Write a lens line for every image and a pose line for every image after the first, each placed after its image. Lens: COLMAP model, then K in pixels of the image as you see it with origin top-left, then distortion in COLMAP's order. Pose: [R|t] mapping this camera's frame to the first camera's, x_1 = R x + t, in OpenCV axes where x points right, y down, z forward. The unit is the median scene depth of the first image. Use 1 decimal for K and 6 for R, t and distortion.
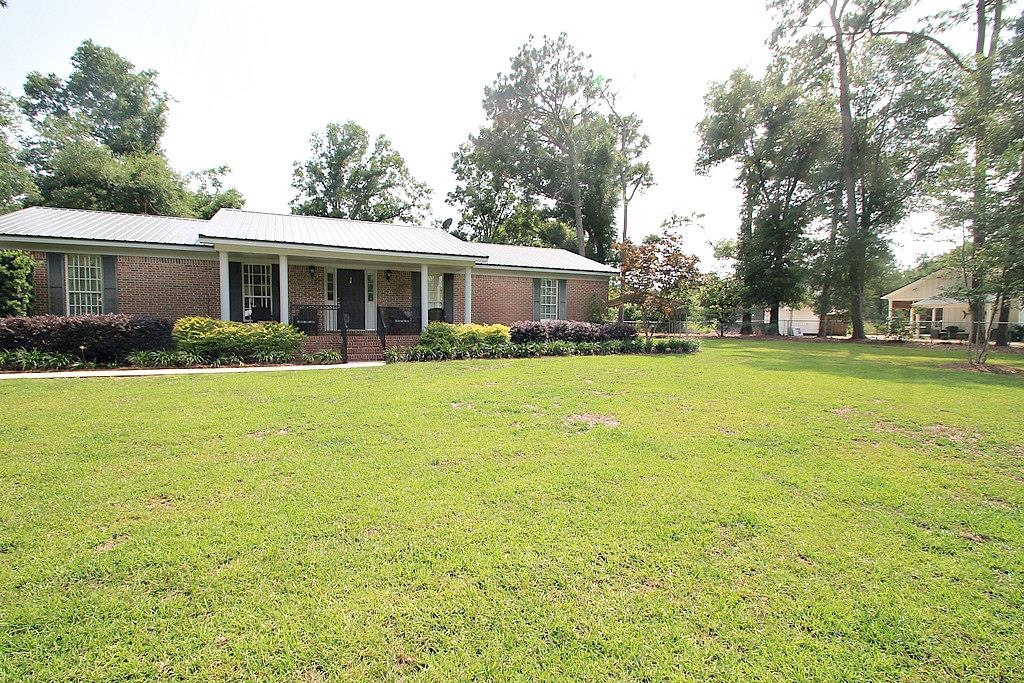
lens RADIAL K [[482.2, 0, 506.0], [0, 482.2, 350.8], [0, 0, 1]] dist [0.002687, -0.011465]
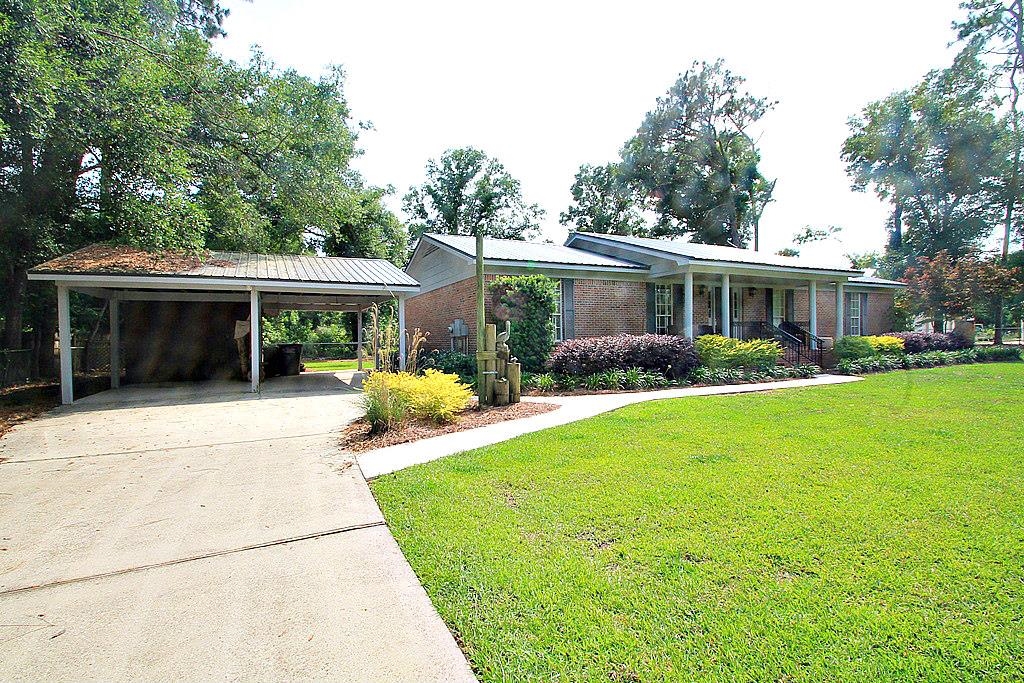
lens RADIAL K [[482.2, 0, 512.0], [0, 482.2, 347.5], [0, 0, 1]] dist [0.002687, -0.011465]
pose [[0.999549, -0.026571, 0.014018, -0.840401], [0.027151, 0.998706, -0.042997, -0.008046], [-0.012857, 0.043359, 0.998977, -0.020851]]
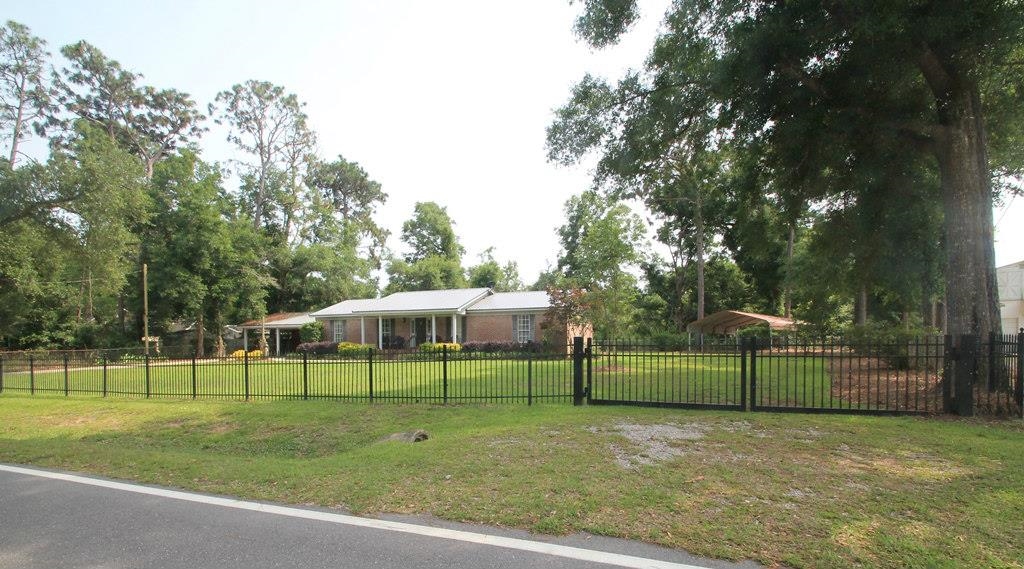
lens RADIAL K [[491.9, 0, 506.7], [0, 491.9, 348.2], [0, 0, 1]] dist [0.006045, -0.000102]
pose [[0.685858, -0.004038, -0.727724, 1.487853], [-0.028534, 0.999066, -0.032437, 0.019661], [0.727176, 0.043012, 0.685102, -0.179055]]
